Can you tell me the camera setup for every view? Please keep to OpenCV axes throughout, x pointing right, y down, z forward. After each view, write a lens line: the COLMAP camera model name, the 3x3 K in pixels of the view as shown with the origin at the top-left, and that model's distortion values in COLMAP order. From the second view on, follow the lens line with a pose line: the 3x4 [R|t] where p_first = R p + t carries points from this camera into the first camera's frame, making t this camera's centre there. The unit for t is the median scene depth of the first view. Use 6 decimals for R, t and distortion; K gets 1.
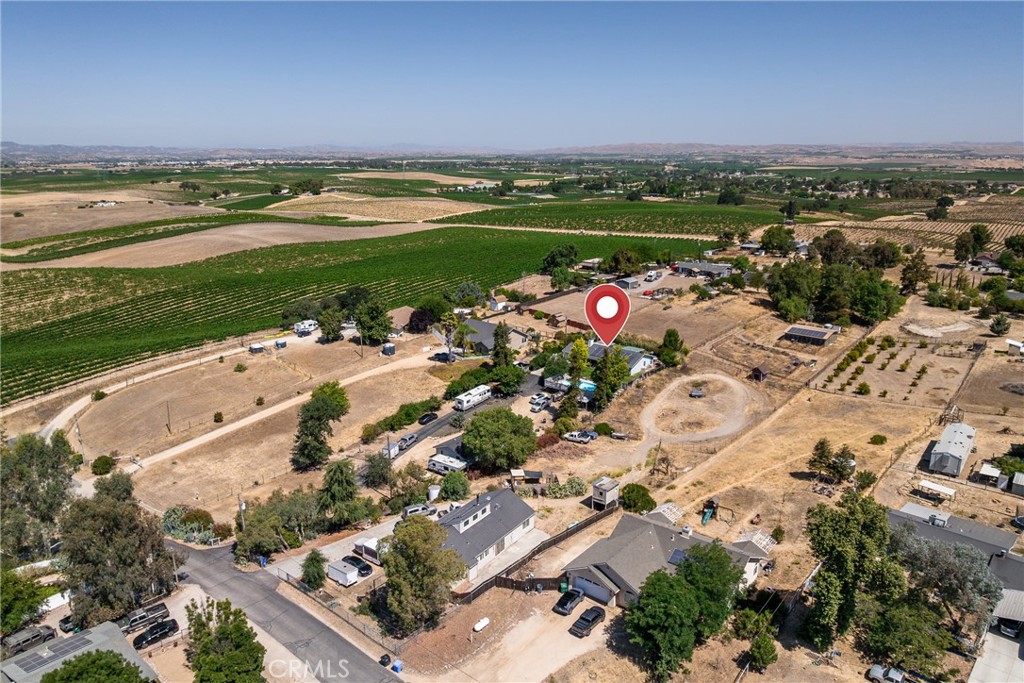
lens RADIAL K [[719.1, 0, 512.0], [0, 719.1, 341.5], [0, 0, 1]] dist [-0.033416, -0.000716]
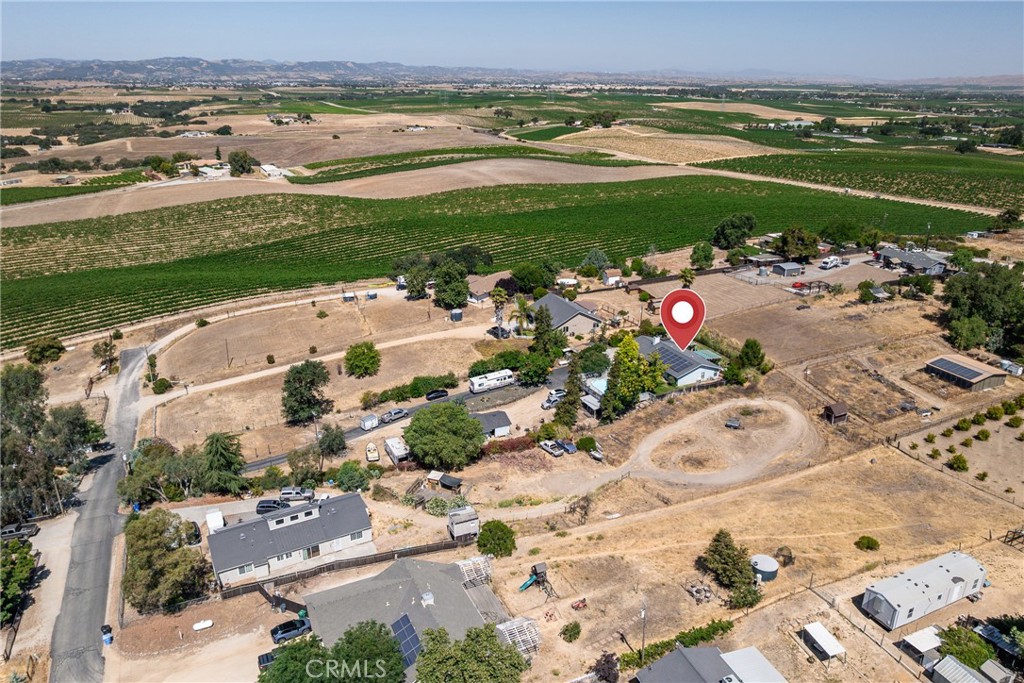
lens RADIAL K [[719.1, 0, 512.0], [0, 719.1, 341.5], [0, 0, 1]] dist [-0.033416, -0.000716]
pose [[0.900321, 0.158056, -0.405513, 0.314041], [-0.118698, 0.985578, 0.120614, -0.083942], [0.418728, -0.060458, 0.906097, 0.119461]]
